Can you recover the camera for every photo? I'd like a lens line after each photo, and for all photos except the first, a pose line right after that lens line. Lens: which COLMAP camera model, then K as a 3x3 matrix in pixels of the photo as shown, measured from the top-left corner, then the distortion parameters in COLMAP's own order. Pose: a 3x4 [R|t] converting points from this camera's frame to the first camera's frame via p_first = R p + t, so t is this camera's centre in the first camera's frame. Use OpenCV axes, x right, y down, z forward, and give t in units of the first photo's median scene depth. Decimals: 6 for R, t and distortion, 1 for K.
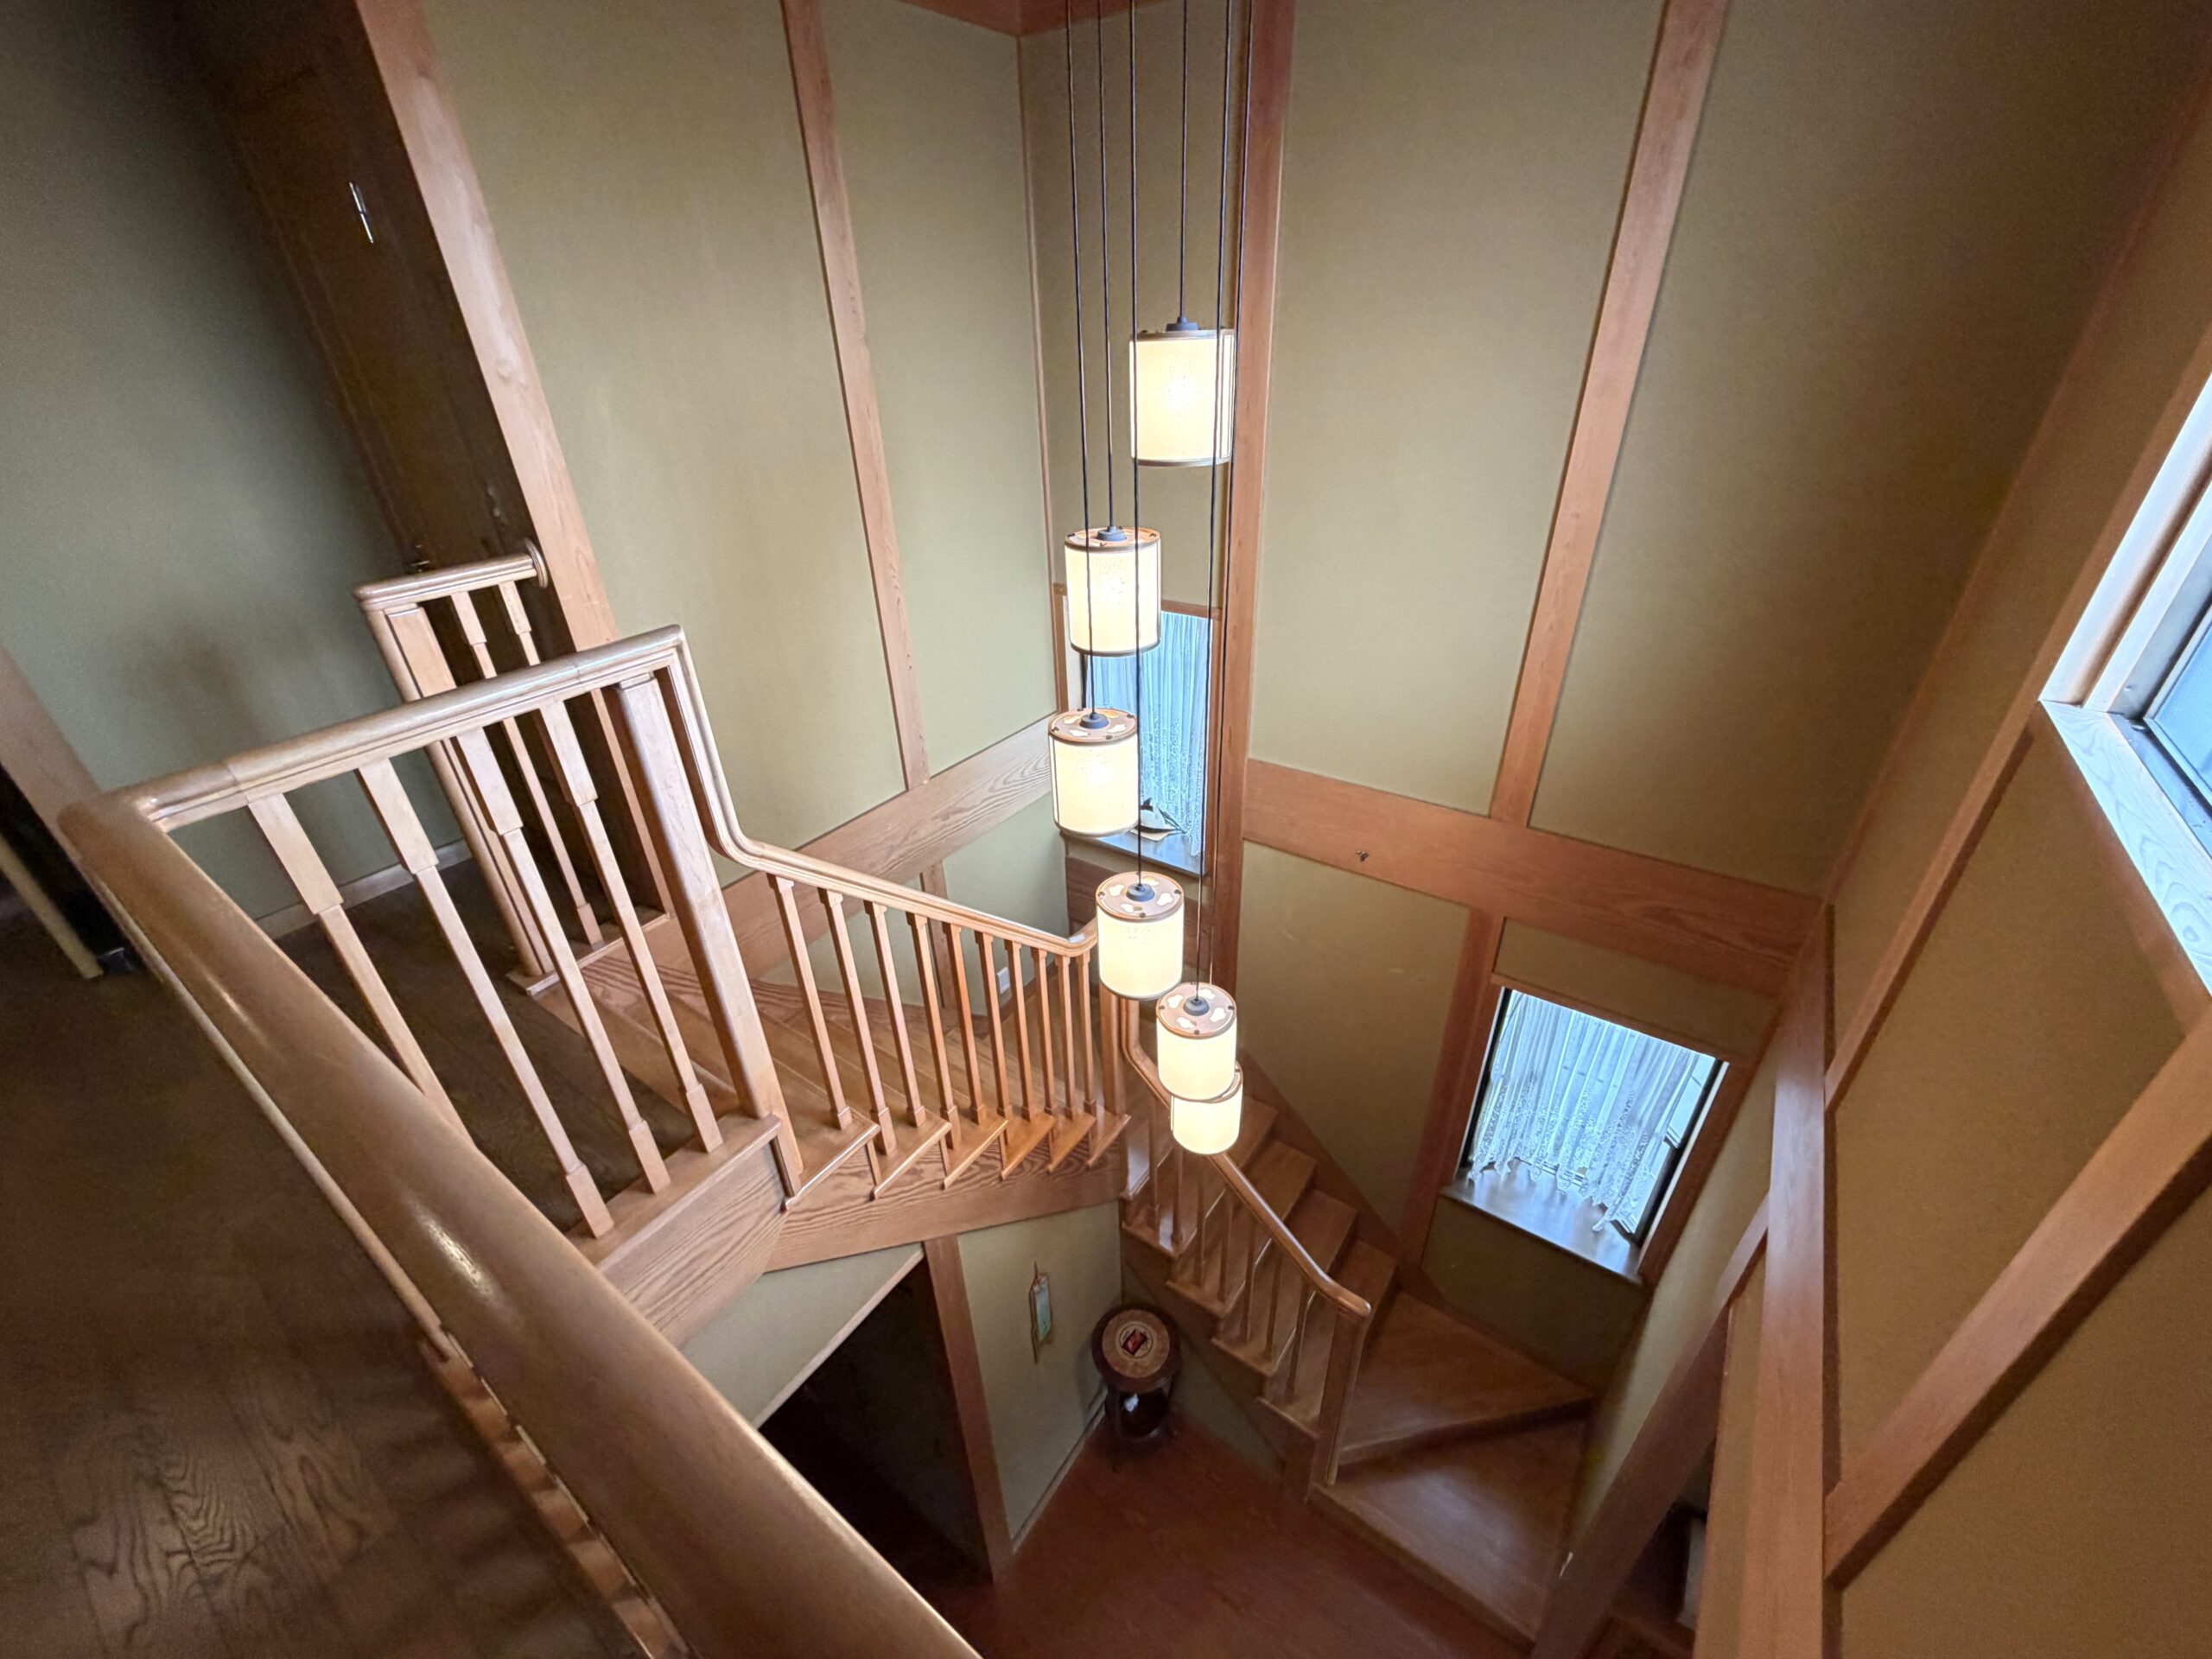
lens RADIAL K [[873.6, 0, 1101.7], [0, 873.6, 831.2], [0, 0, 1]] dist [-0.000449, -0.000046]
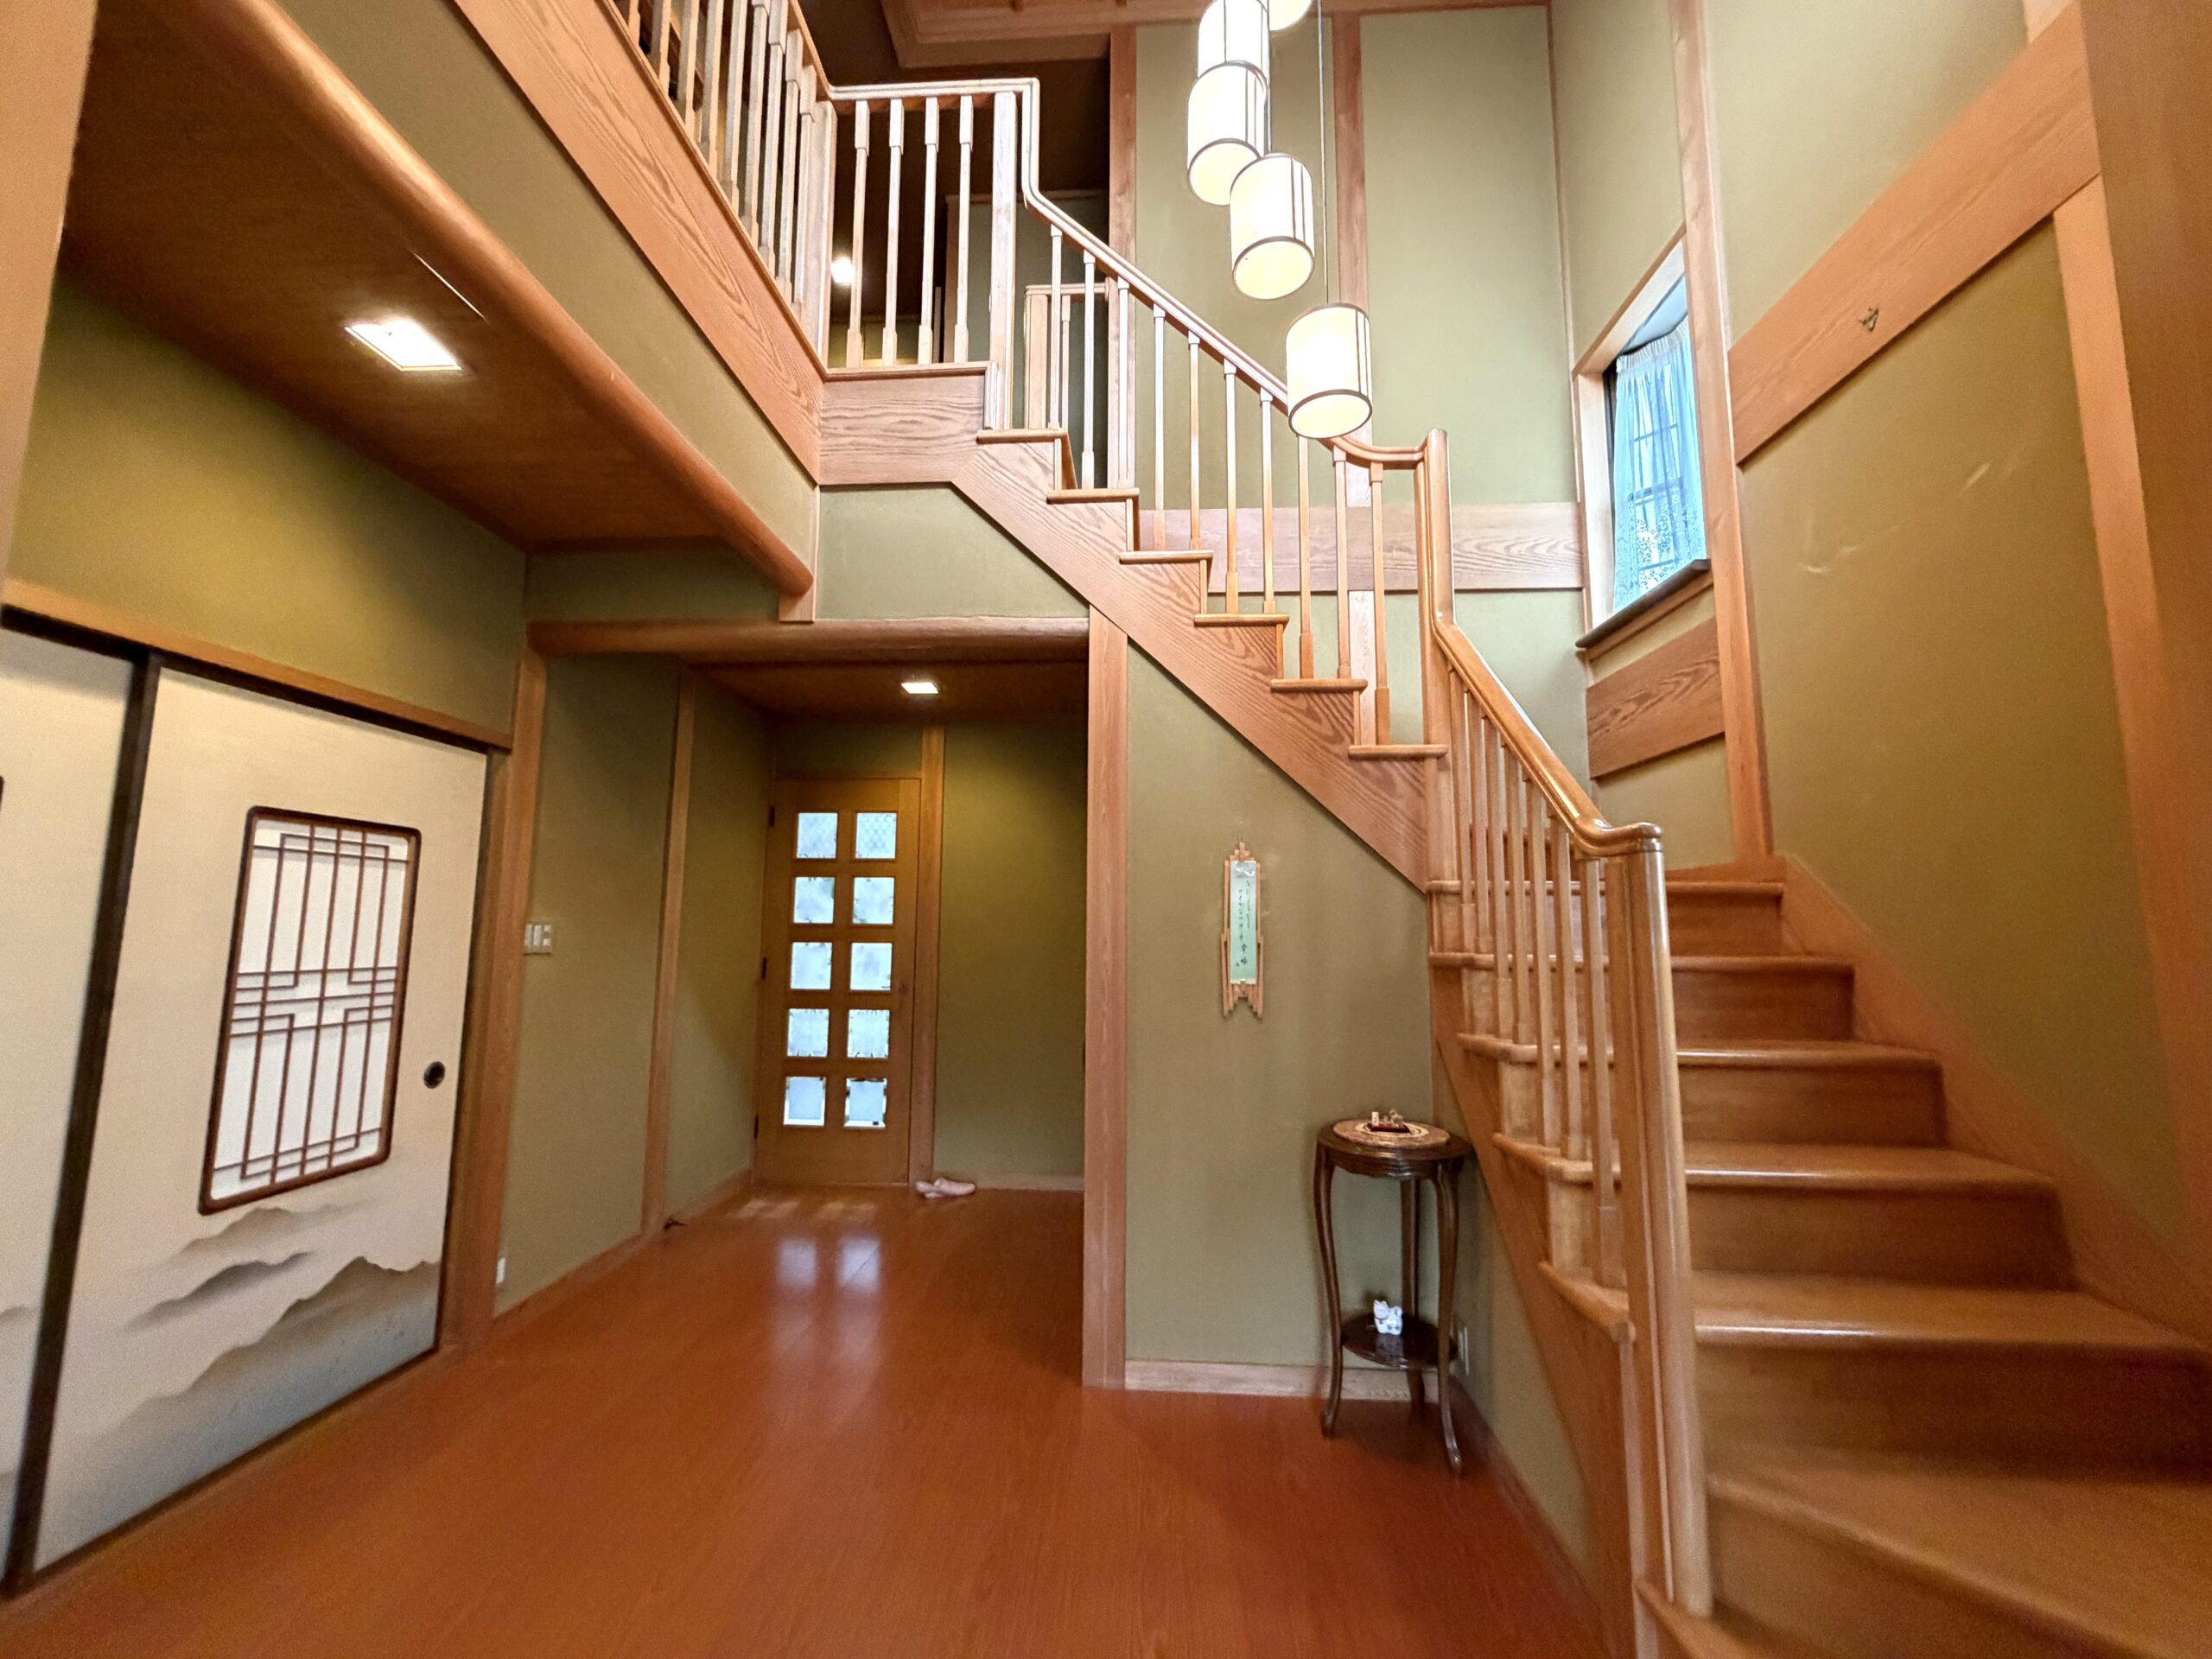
lens RADIAL K [[873.6, 0, 1101.7], [0, 873.6, 831.2], [0, 0, 1]] dist [-0.000449, -0.000046]
pose [[0.527825, -0.064257, -0.846919, 0.579712], [-0.443627, 0.829454, -0.339413, 0.894440], [0.724290, 0.554867, 0.409301, 0.626808]]
